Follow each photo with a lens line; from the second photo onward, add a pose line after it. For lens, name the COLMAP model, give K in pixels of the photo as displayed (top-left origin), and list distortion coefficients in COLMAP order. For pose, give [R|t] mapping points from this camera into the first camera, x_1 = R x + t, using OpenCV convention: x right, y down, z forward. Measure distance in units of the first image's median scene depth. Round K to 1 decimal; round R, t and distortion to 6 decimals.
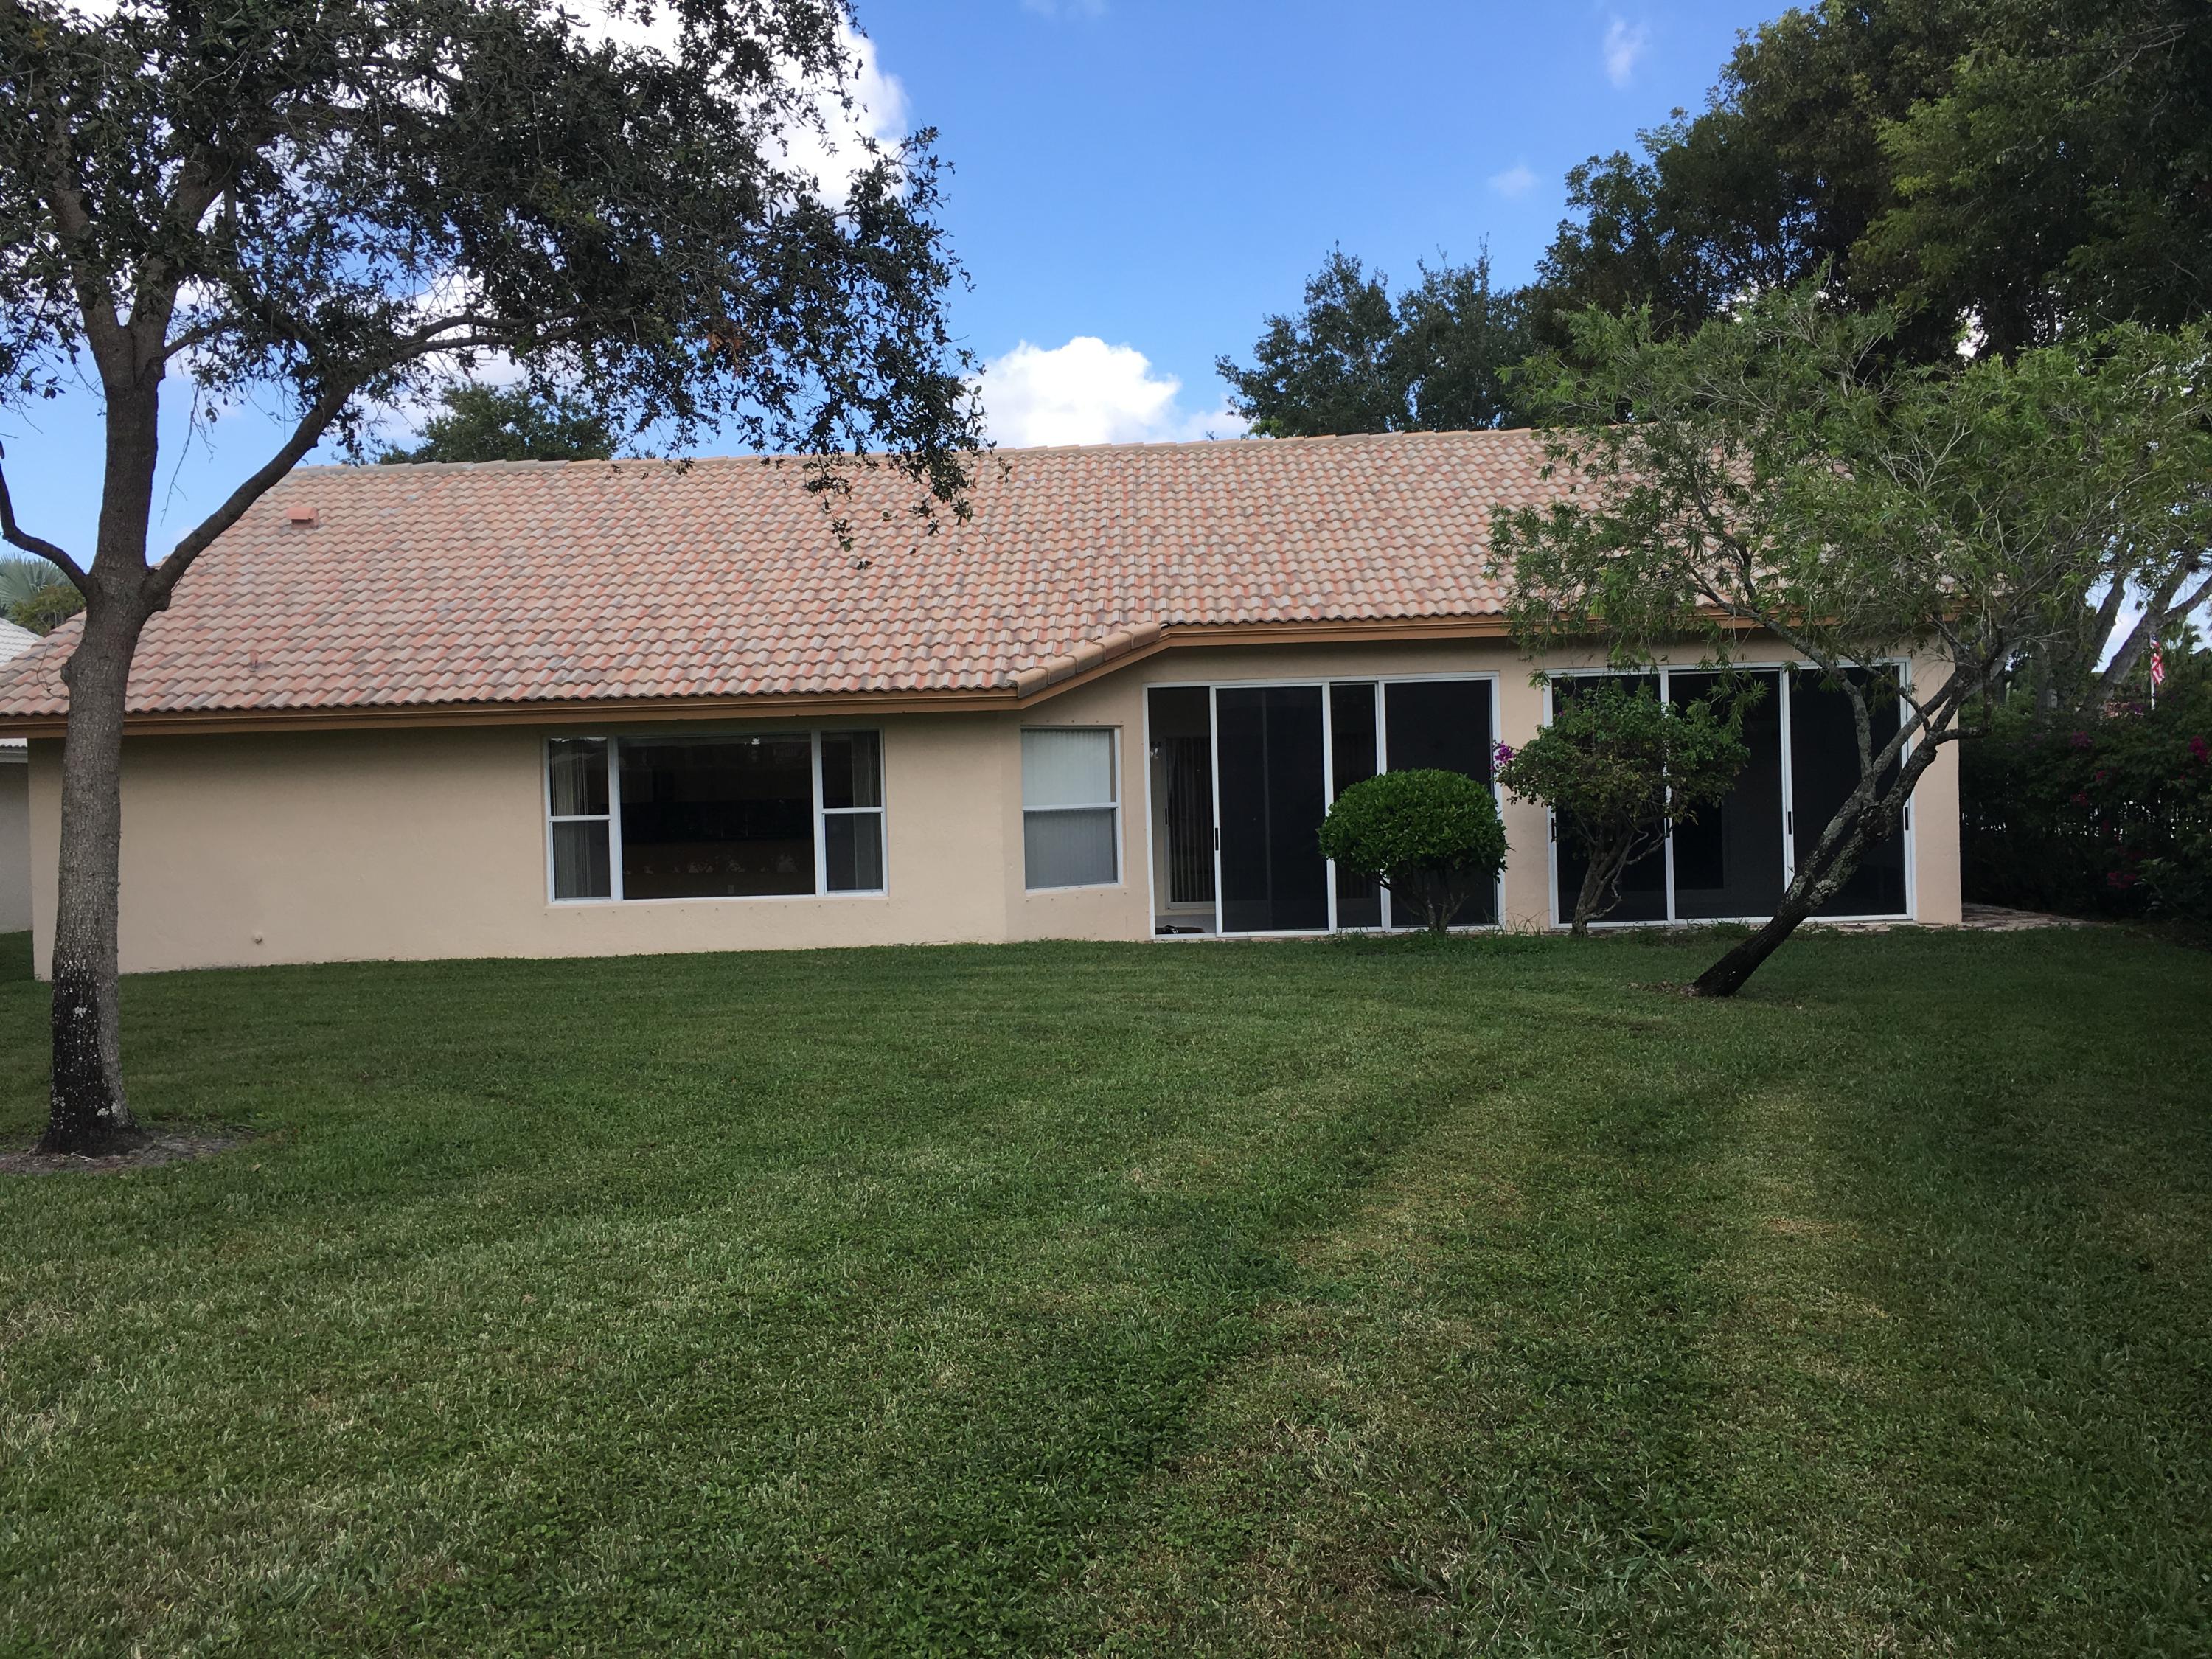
lens RADIAL K [[1882.0, 0, 1215.9], [0, 1882.0, 837.3], [0, 0, 1]] dist [0.103113, -0.143093]
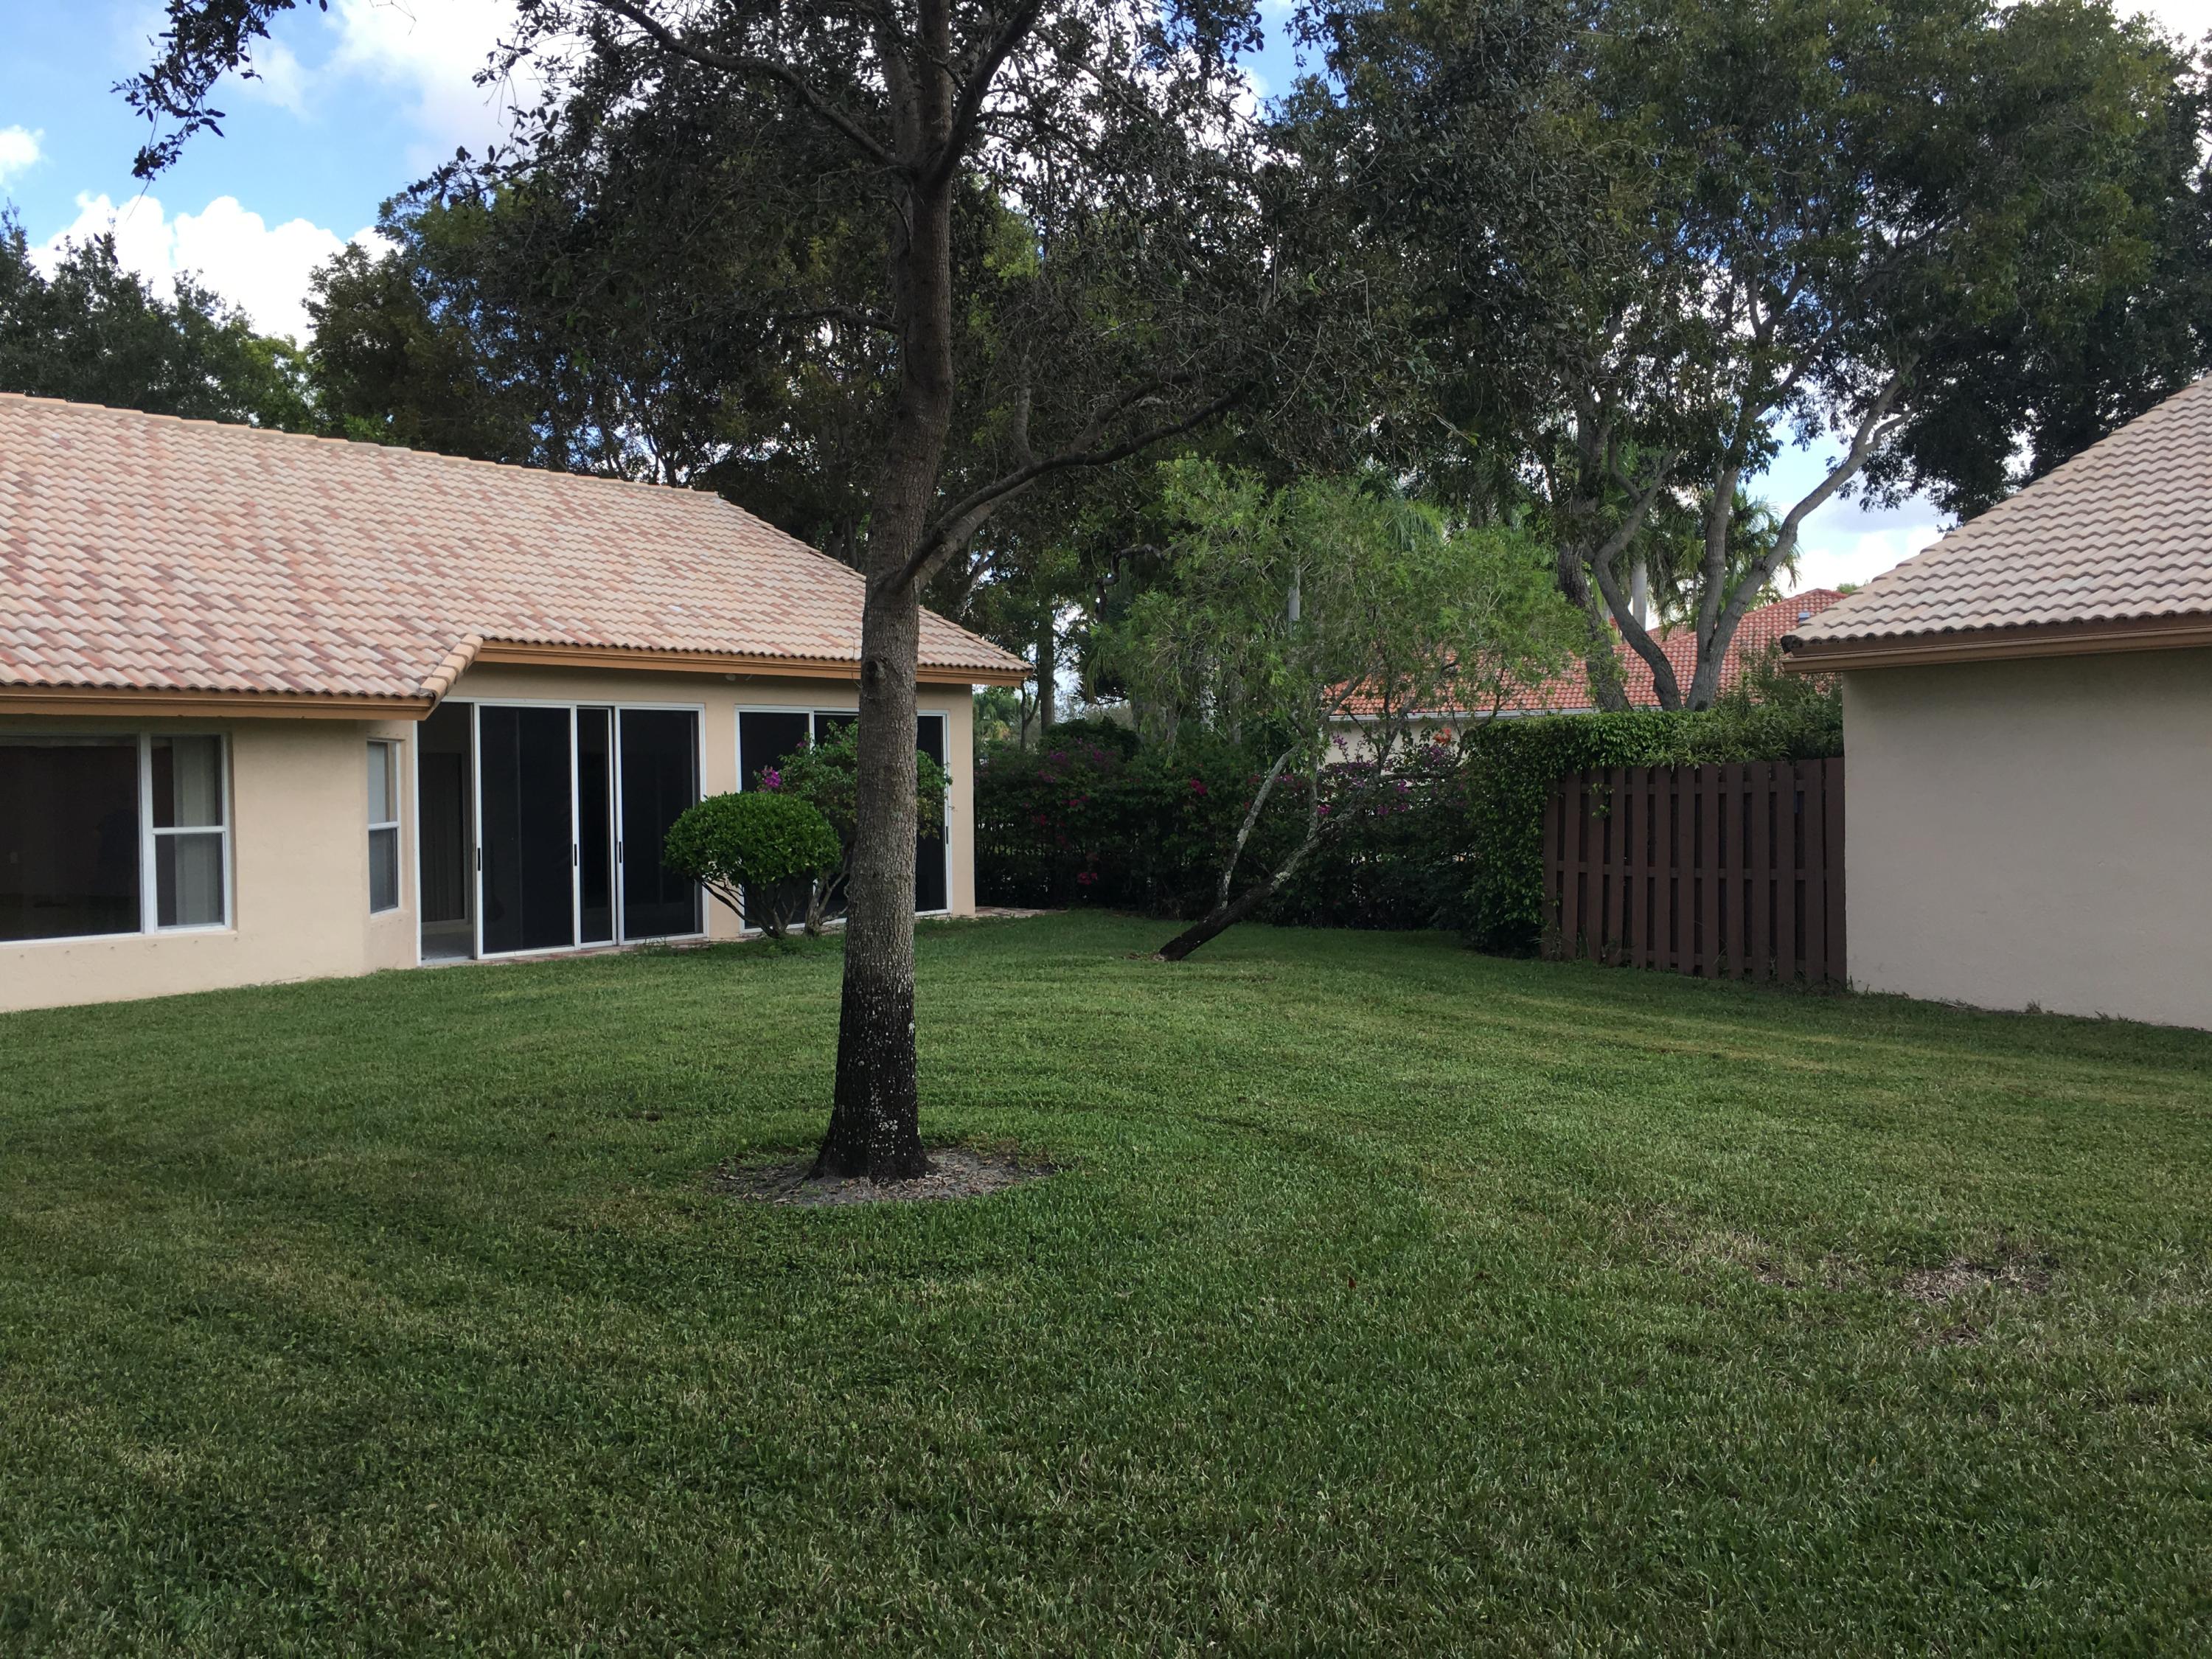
lens RADIAL K [[1860.1, 0, 1106.0], [0, 1860.1, 829.5], [0, 0, 1]] dist [0.114456, -0.099349]
pose [[0.606136, -0.002249, 0.795358, -0.580201], [0.022477, 0.999645, -0.014303, 0.006350], [-0.795043, 0.026547, 0.605971, 0.153505]]
